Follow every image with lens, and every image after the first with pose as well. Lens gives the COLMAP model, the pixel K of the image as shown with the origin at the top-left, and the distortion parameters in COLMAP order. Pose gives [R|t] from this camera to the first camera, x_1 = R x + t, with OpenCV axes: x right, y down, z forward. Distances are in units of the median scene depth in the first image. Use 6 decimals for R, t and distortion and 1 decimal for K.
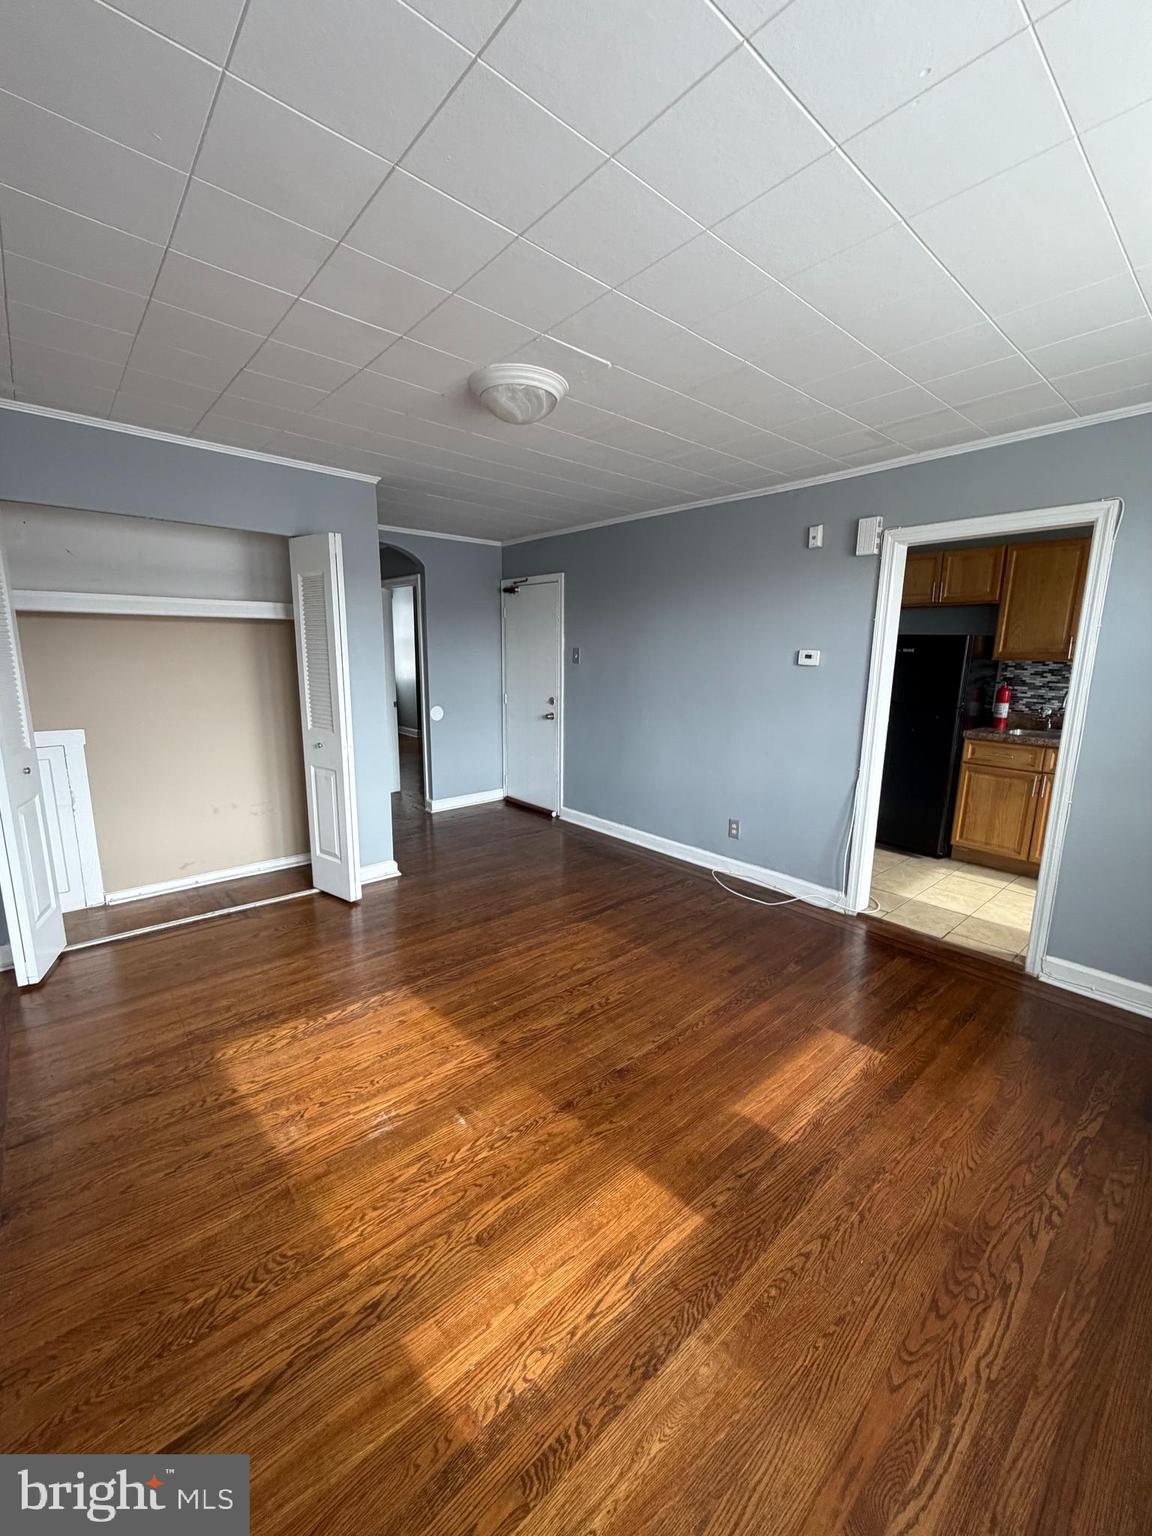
lens RADIAL K [[608.3, 0, 576.7], [0, 608.3, 762.2], [0, 0, 1]] dist [-0.001219, -0.000101]
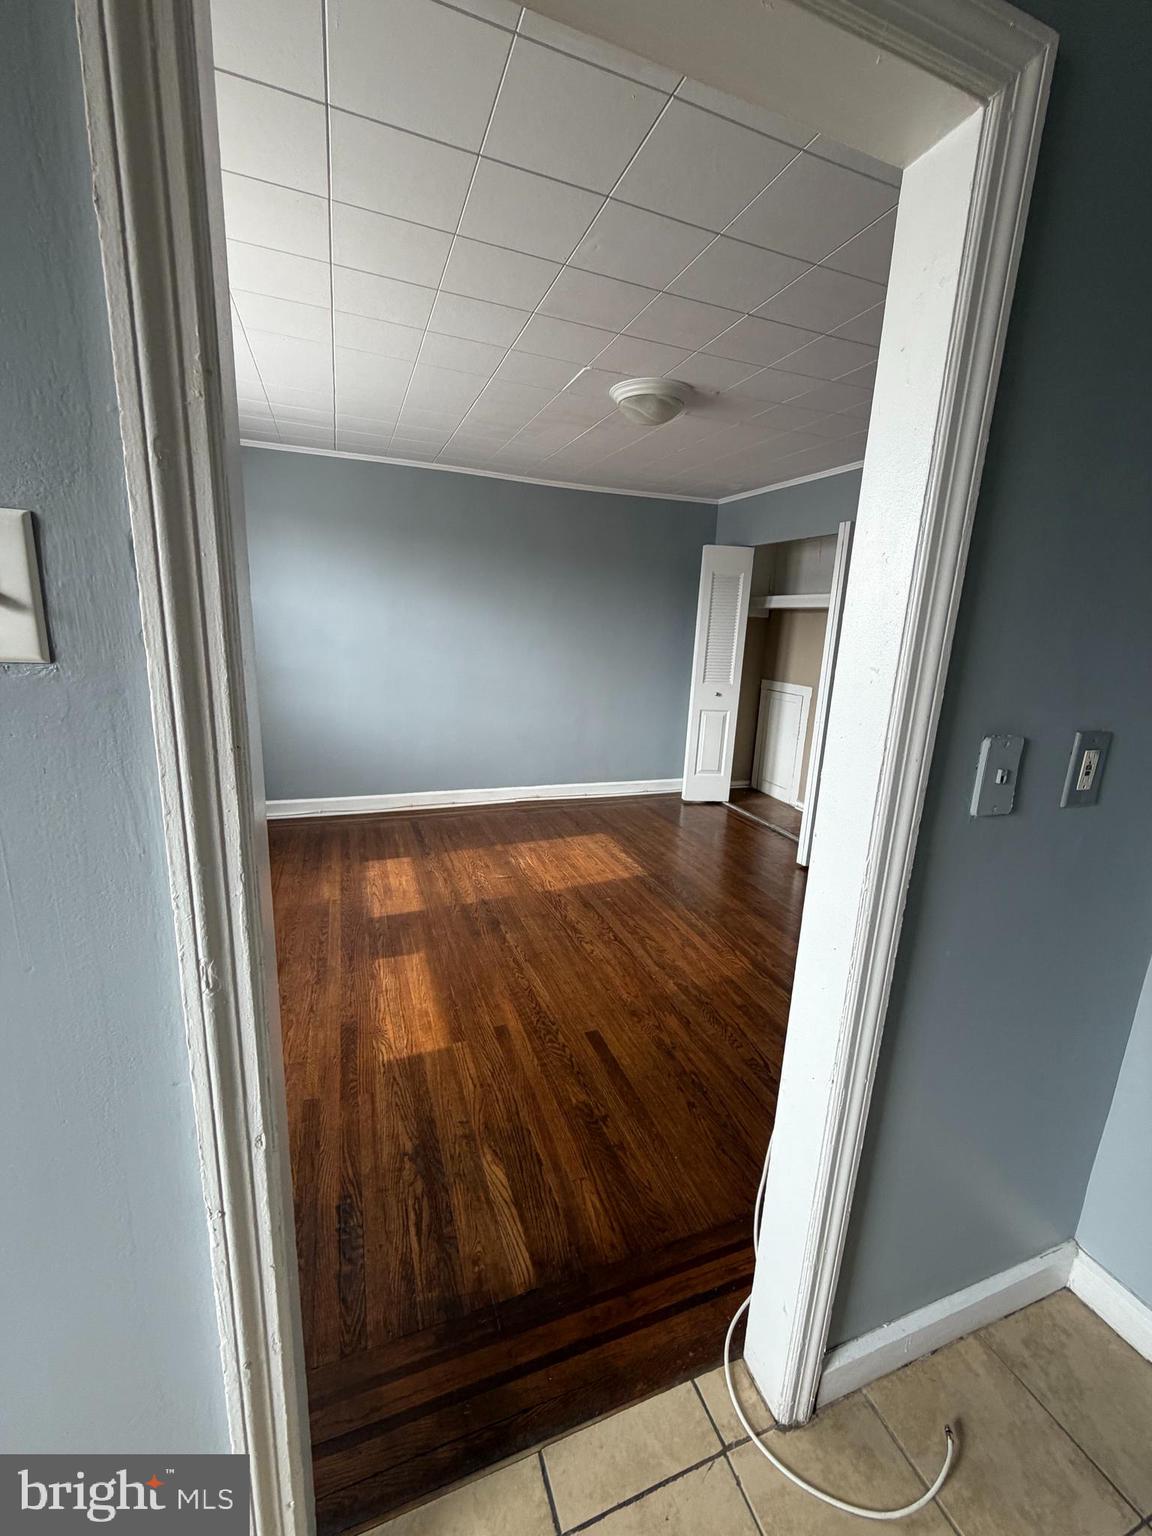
lens RADIAL K [[608.3, 0, 576.7], [0, 608.3, 762.2], [0, 0, 1]] dist [-0.001219, -0.000101]
pose [[-0.339789, 0.185591, -0.922008, 1.242498], [-0.222296, 0.936712, 0.270473, -0.247684], [0.913853, 0.296863, -0.277028, 1.487975]]
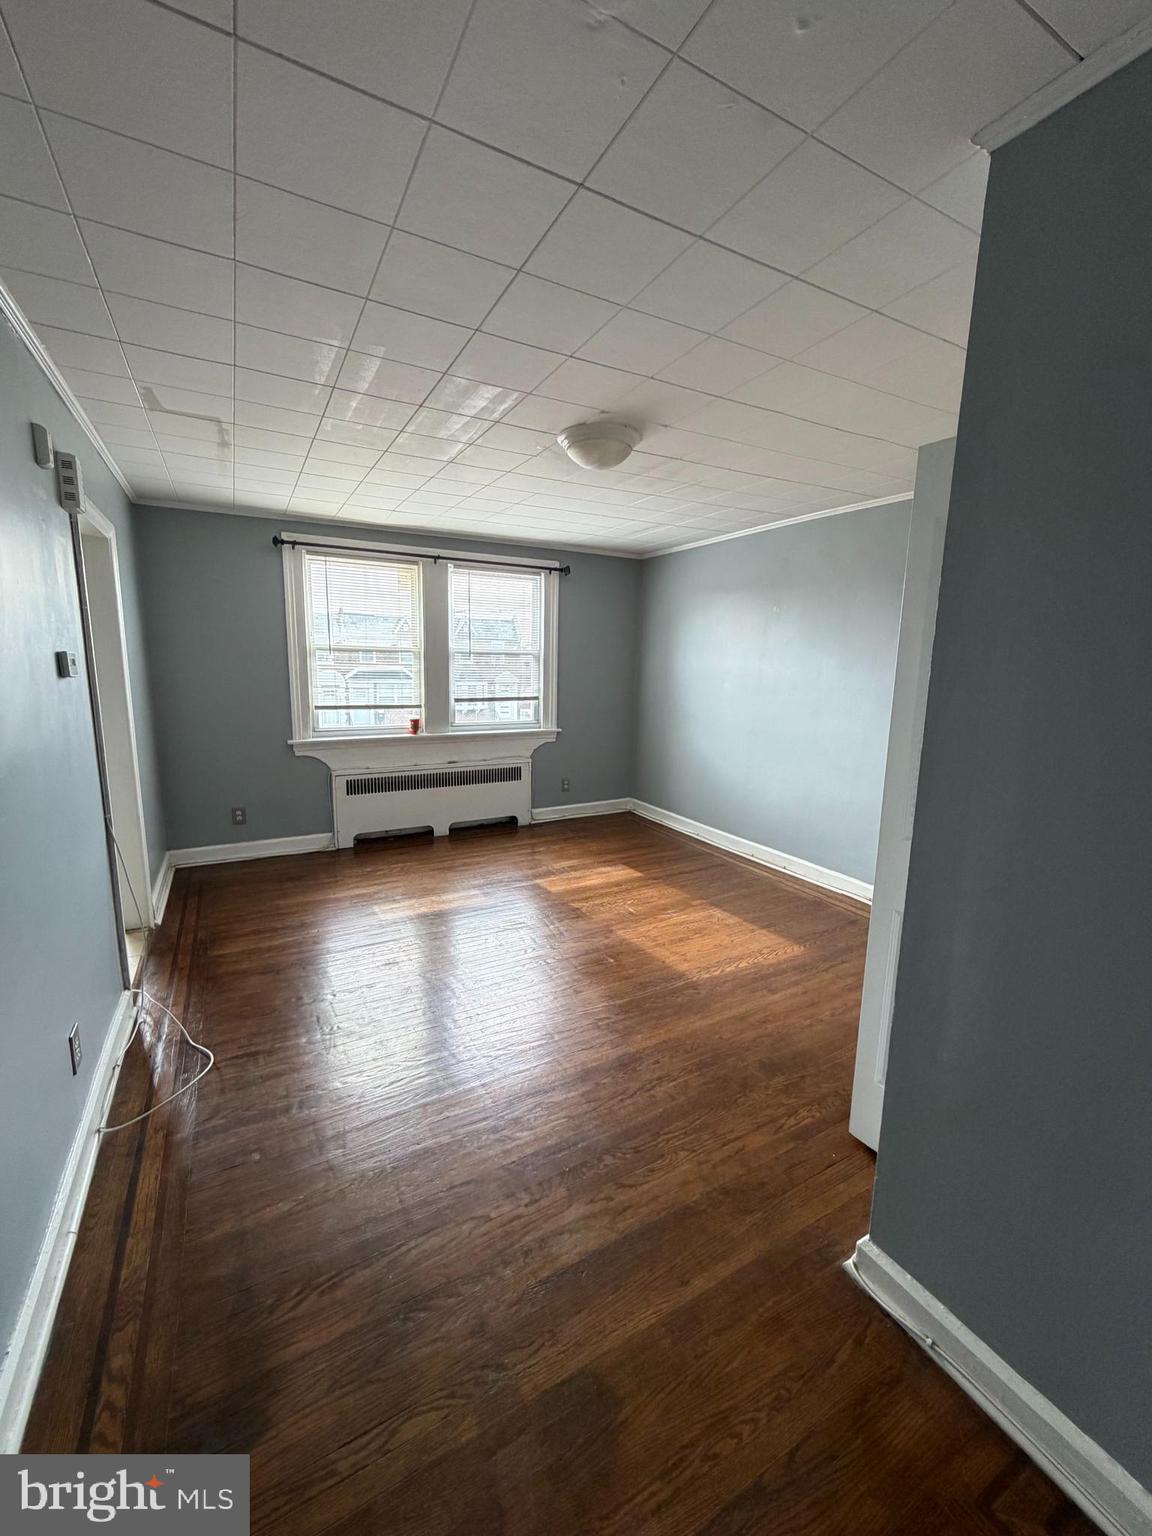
lens RADIAL K [[608.3, 0, 576.7], [0, 608.3, 762.2], [0, 0, 1]] dist [-0.001219, -0.000101]
pose [[-0.978218, -0.058265, 0.199237, -0.346536], [0.013589, 0.939766, 0.341547, -0.459038], [-0.207136, 0.336815, -0.918504, 2.433308]]
